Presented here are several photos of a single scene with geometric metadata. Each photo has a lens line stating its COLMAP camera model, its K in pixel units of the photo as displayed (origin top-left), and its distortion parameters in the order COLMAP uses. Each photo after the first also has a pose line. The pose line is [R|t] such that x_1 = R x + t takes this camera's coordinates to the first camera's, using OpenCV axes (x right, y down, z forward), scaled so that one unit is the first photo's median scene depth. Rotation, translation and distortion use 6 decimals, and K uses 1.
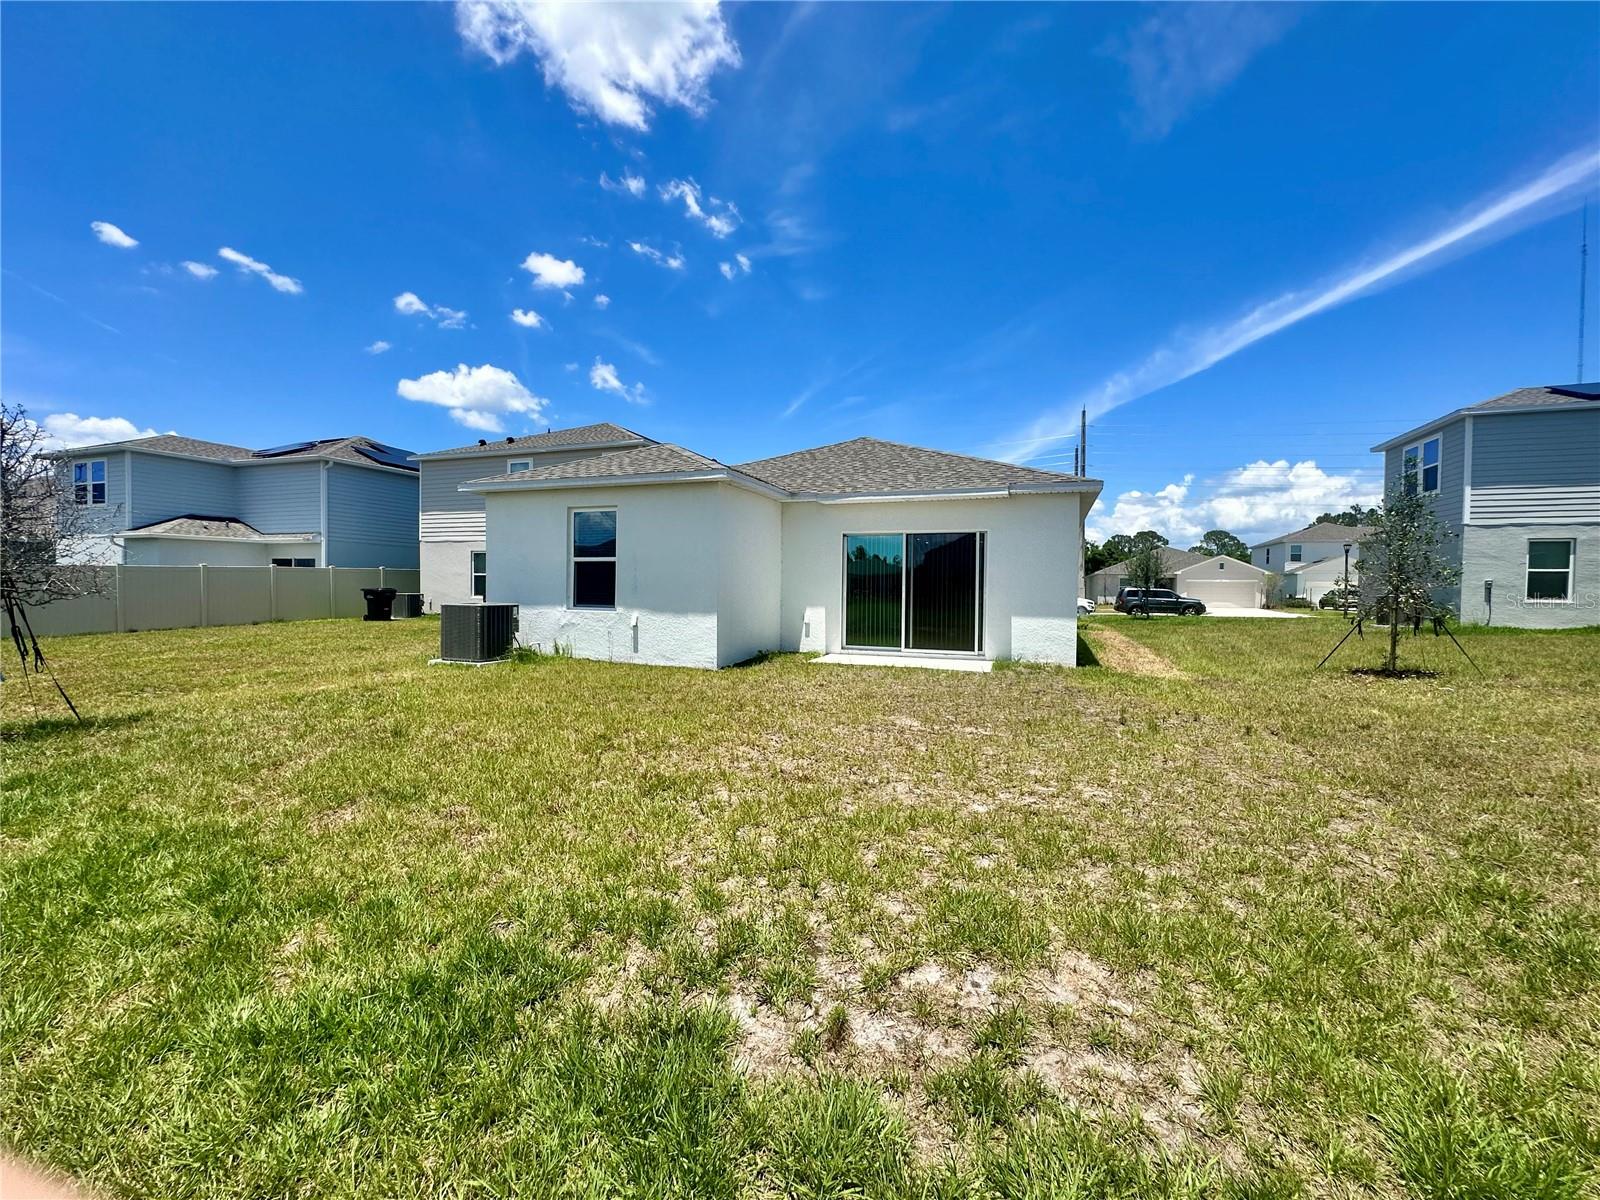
lens RADIAL K [[651.7, 0, 800.0], [0, 651.7, 600.0], [0, 0, 1]] dist [-0.000762, -0.000047]
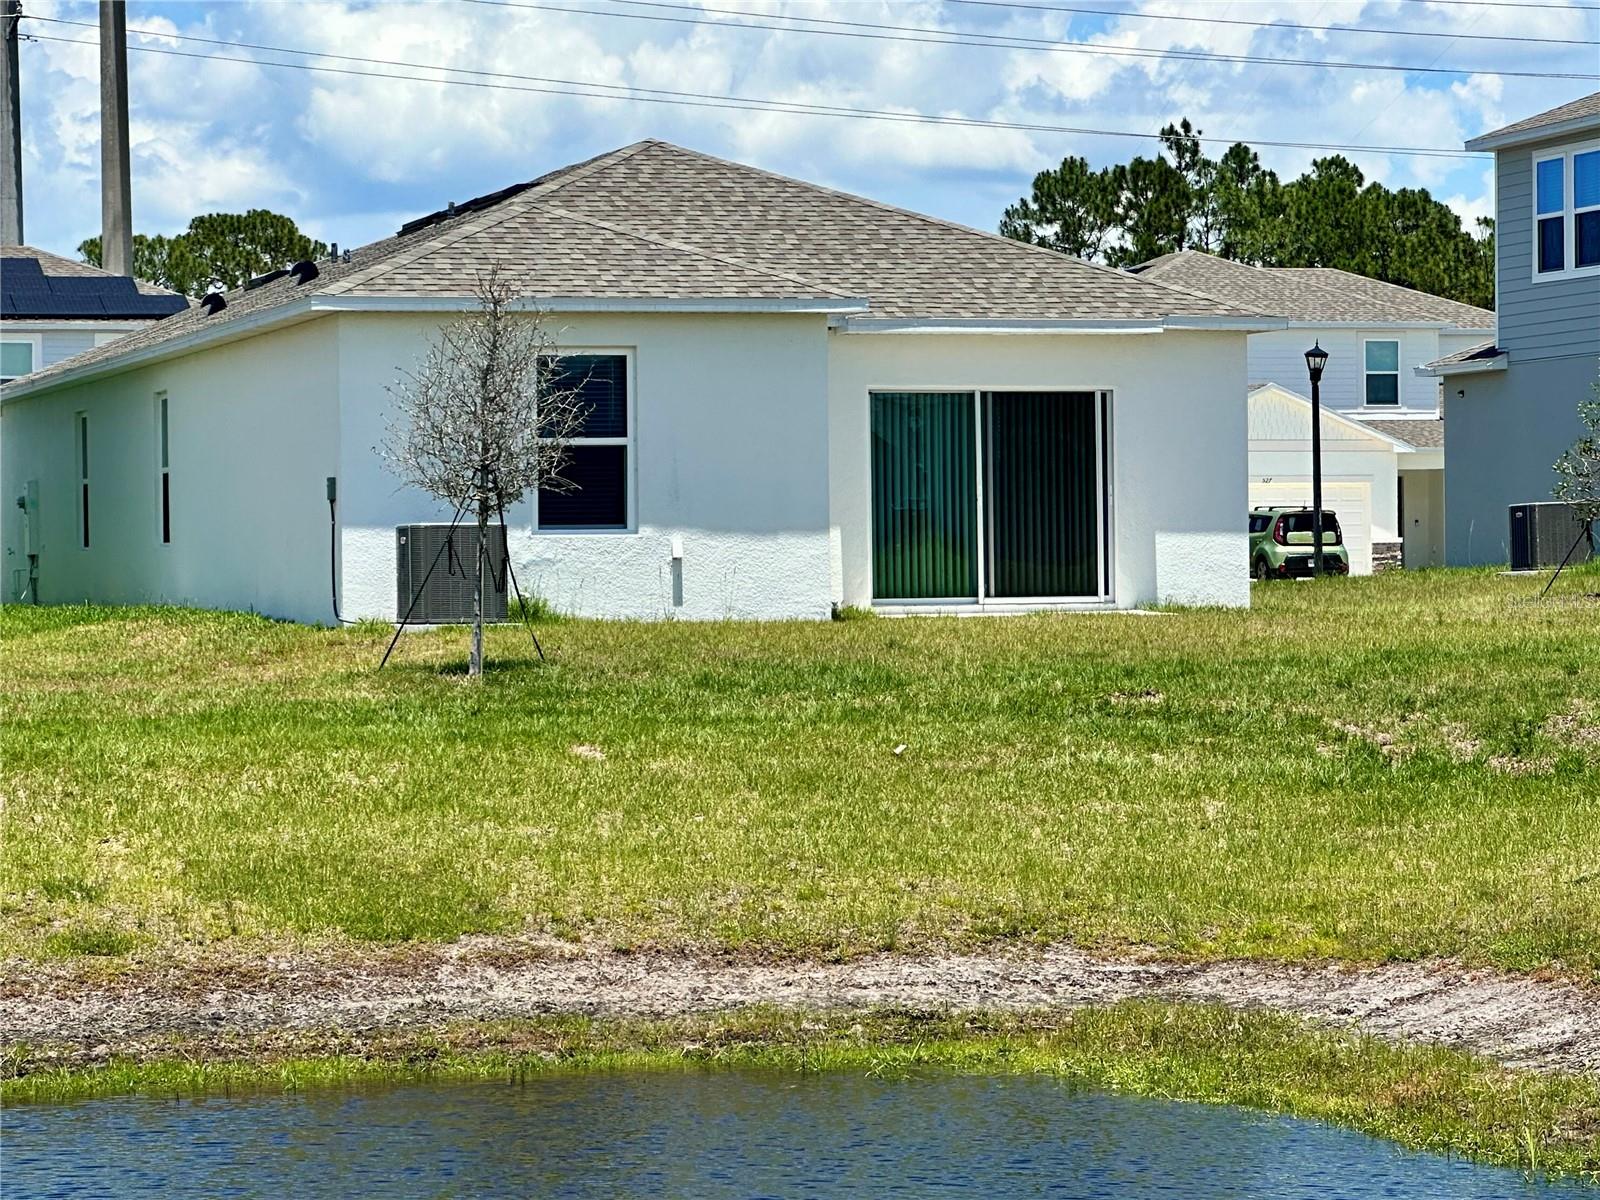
lens RADIAL K [[4882.6, 0, 800.0], [0, 4882.6, 600.0], [0, 0, 1]] dist [0.074418, 0.406736]
pose [[0.796128, -0.024275, 0.604641, -2.662478], [0.031489, 0.999503, -0.001333, 0.082160], [-0.604309, 0.020101, 0.796497, -2.383007]]
